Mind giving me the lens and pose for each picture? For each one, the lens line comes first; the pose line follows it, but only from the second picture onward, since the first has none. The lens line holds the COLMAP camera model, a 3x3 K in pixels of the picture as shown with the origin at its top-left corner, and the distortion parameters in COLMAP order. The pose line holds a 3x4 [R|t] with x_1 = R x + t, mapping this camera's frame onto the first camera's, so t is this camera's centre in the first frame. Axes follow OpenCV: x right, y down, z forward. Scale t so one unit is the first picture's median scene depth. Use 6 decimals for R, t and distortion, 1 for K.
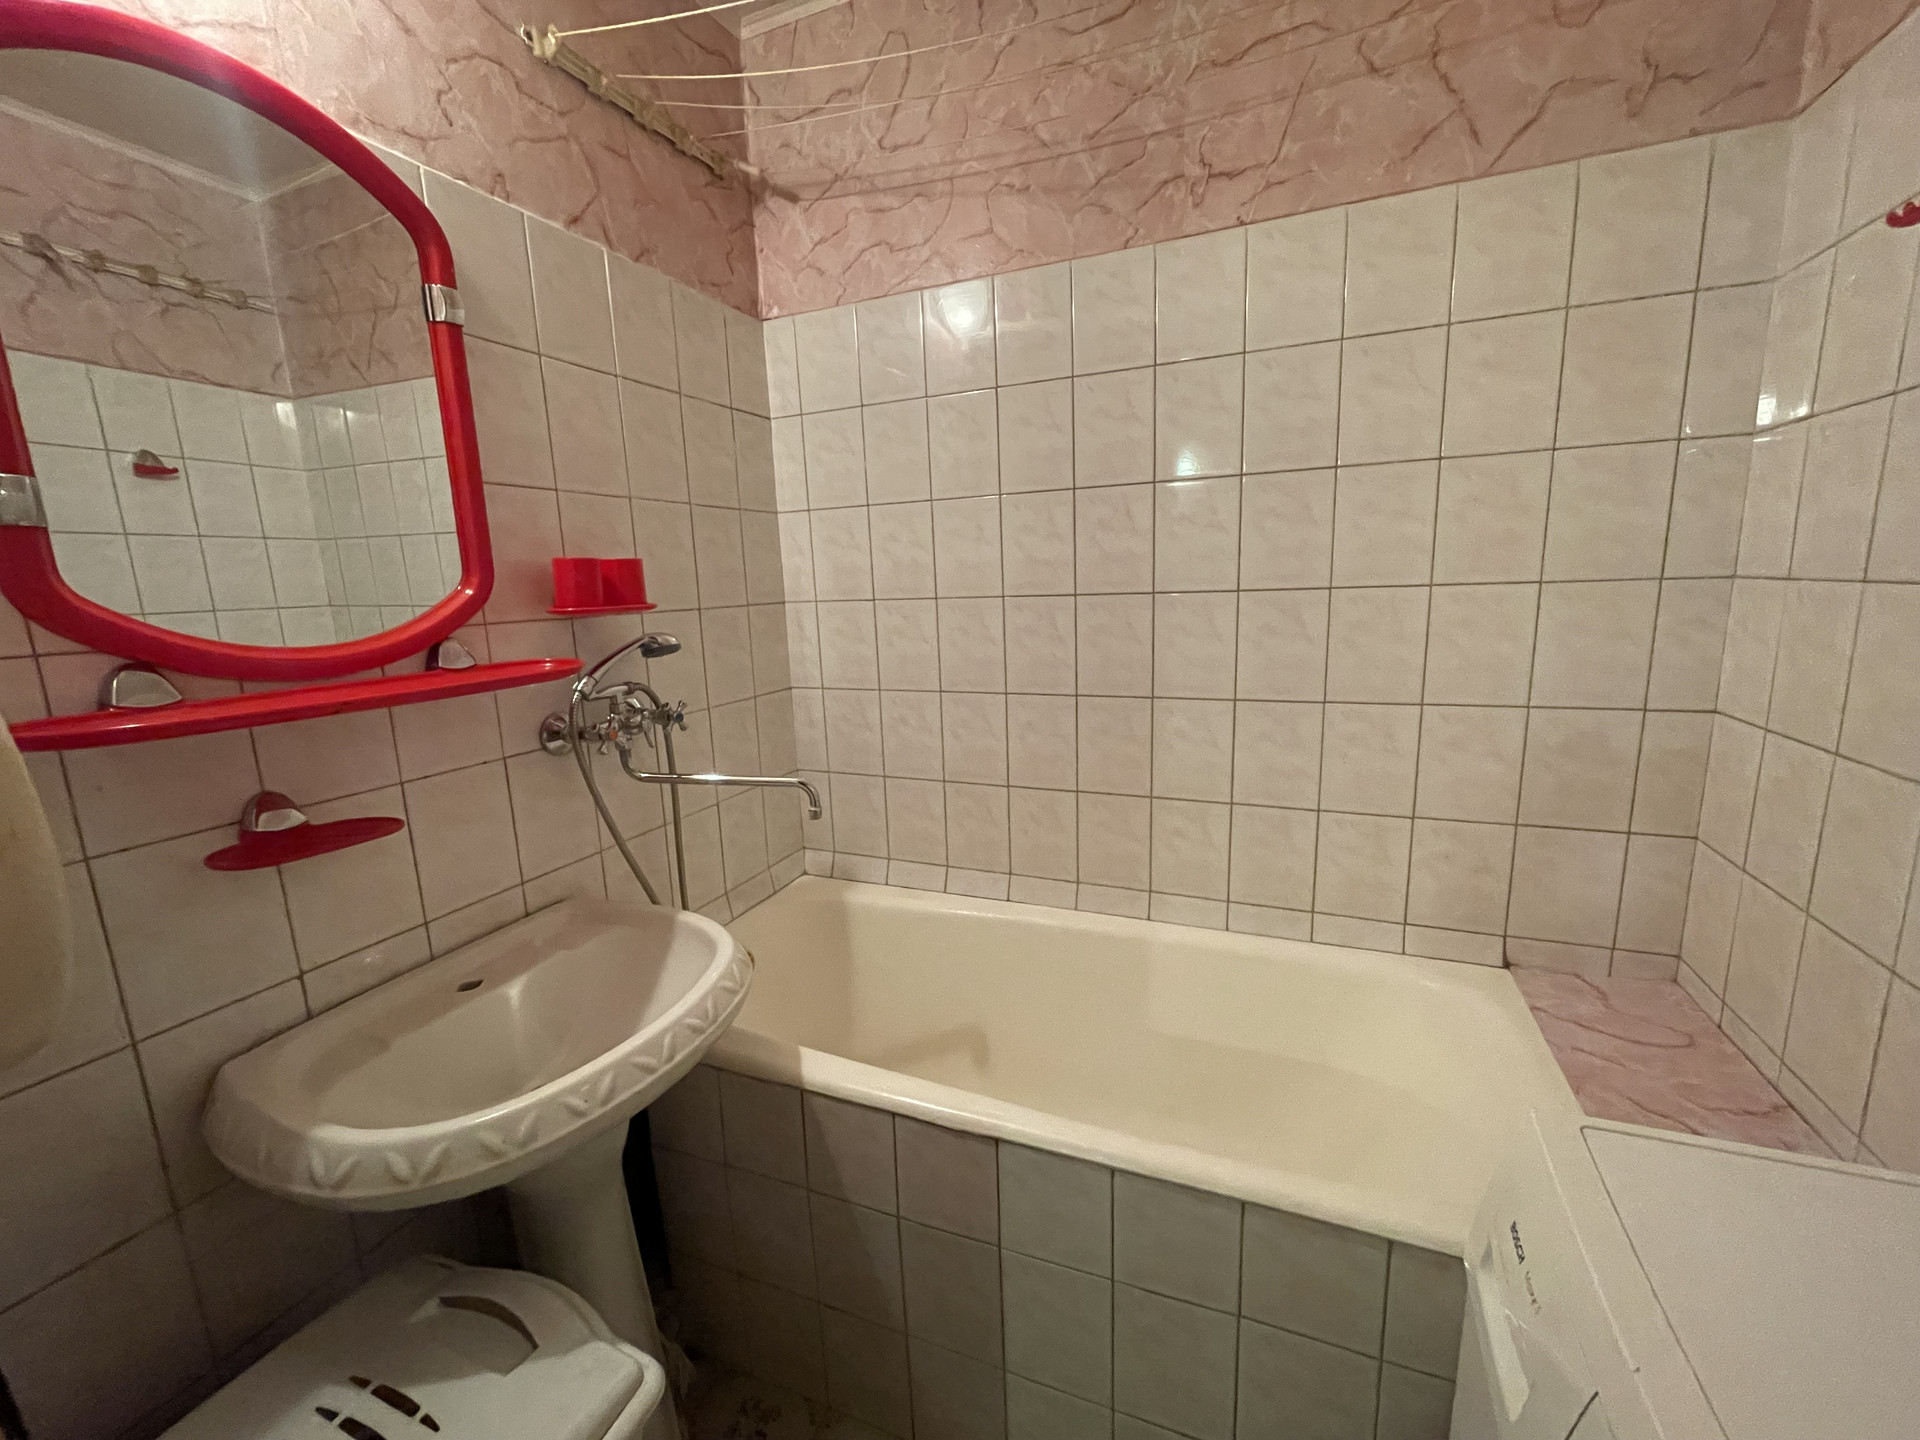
lens RADIAL K [[777.0, 0, 967.2], [0, 777.0, 721.9], [0, 0, 1]] dist [-0.003390, -0.001169]
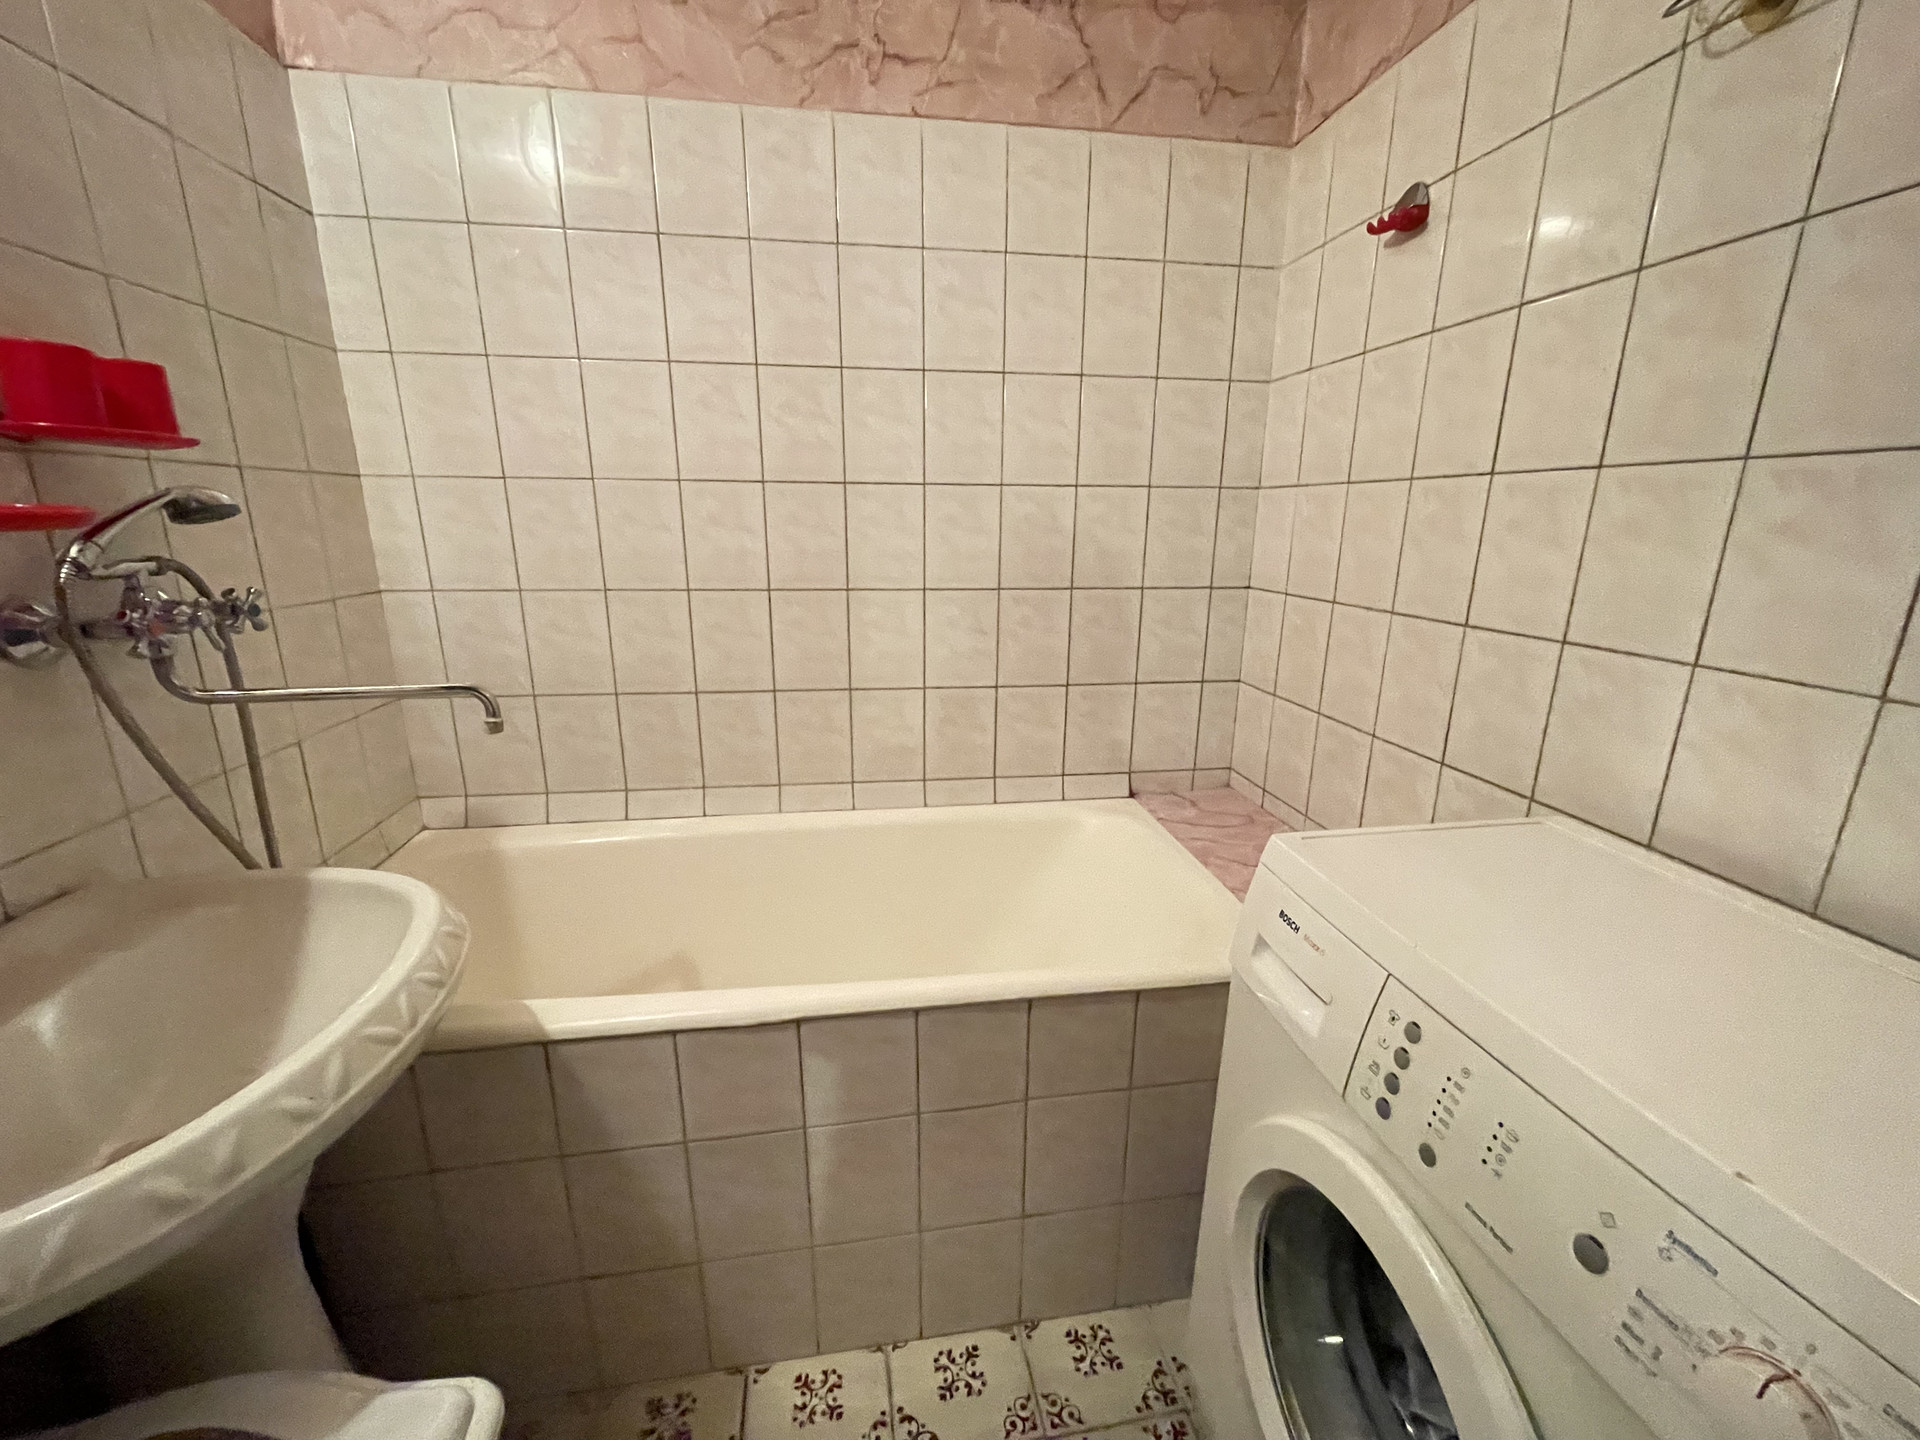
lens RADIAL K [[777.0, 0, 965.0], [0, 777.0, 719.9], [0, 0, 1]] dist [-0.003390, -0.001169]
pose [[0.852749, -0.091825, 0.514186, -0.194338], [0.058128, 0.994994, 0.081287, 0.075359], [-0.519077, -0.039429, 0.853818, 0.060569]]
